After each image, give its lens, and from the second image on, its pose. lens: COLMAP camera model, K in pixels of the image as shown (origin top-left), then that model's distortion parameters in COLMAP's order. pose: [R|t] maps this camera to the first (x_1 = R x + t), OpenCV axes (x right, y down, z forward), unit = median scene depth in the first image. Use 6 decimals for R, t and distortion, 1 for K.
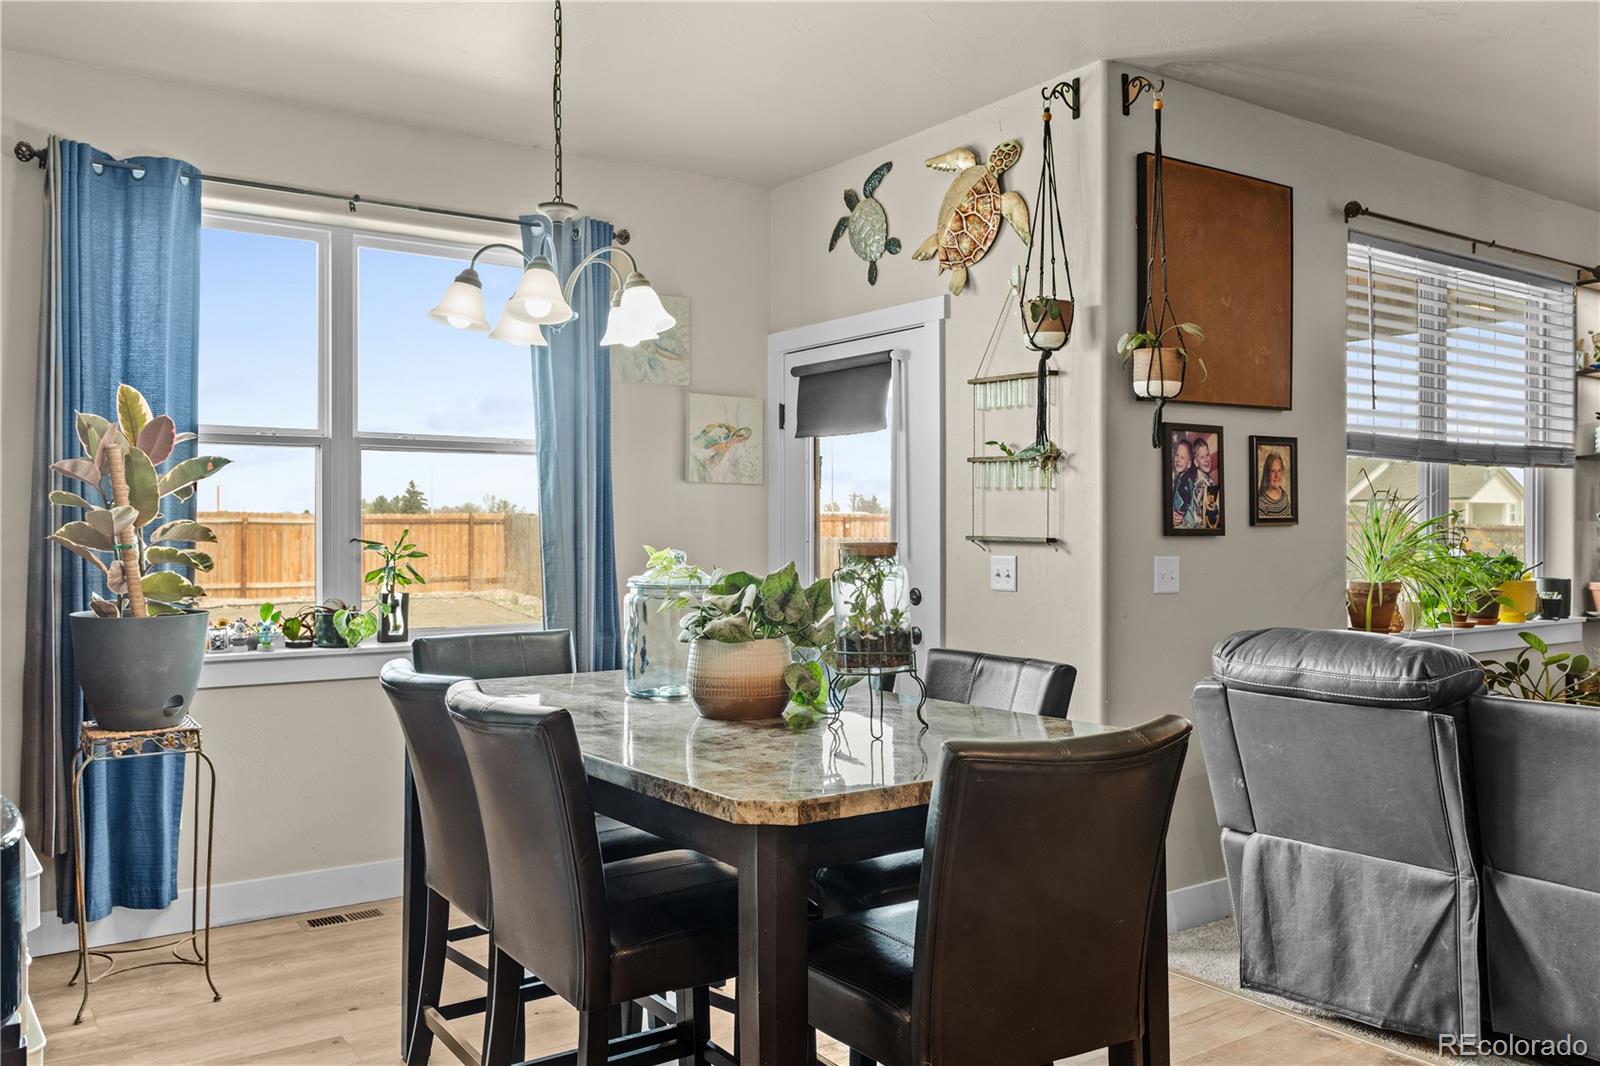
lens RADIAL K [[1258.9, 0, 803.0], [0, 1258.9, 530.2], [0, 0, 1]] dist [0.020963, -0.020617]
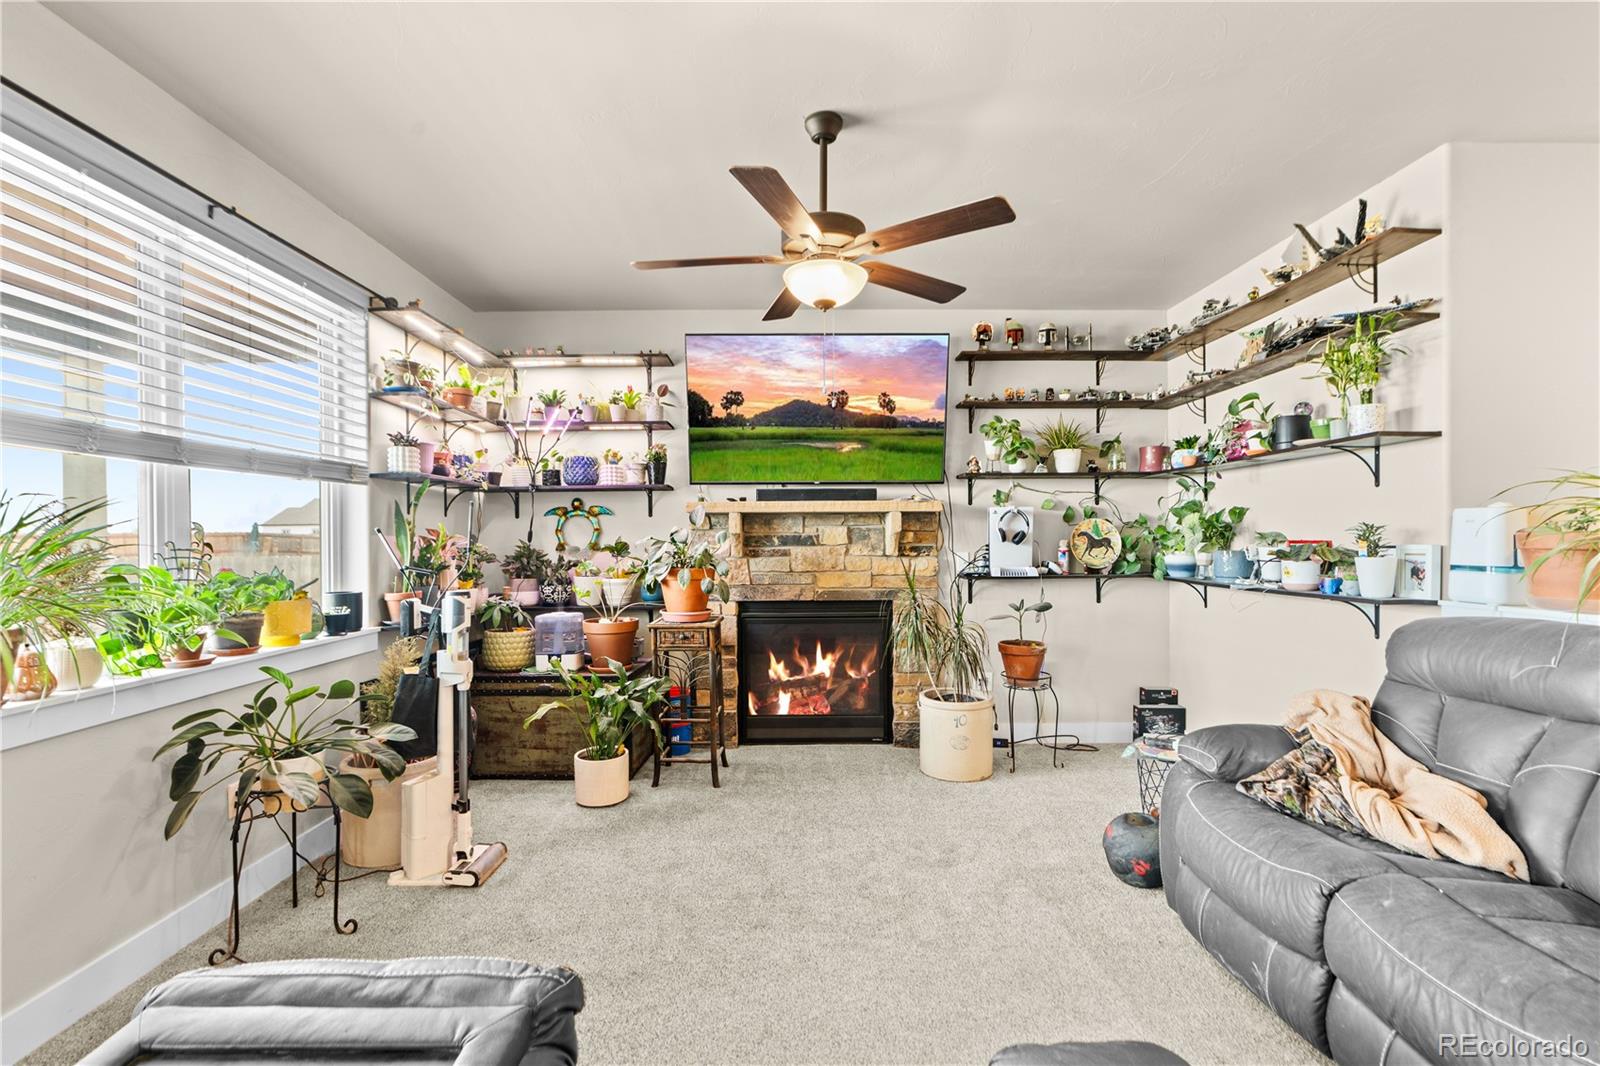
lens RADIAL K [[727.5, 0, 797.7], [0, 727.5, 542.2], [0, 0, 1]] dist [-0.011087, 0.005124]
pose [[0.560729, -0.019038, 0.827780, 0.403097], [0.012527, 0.999816, 0.014509, -0.007228], [-0.827904, 0.002234, 0.560865, 0.477978]]
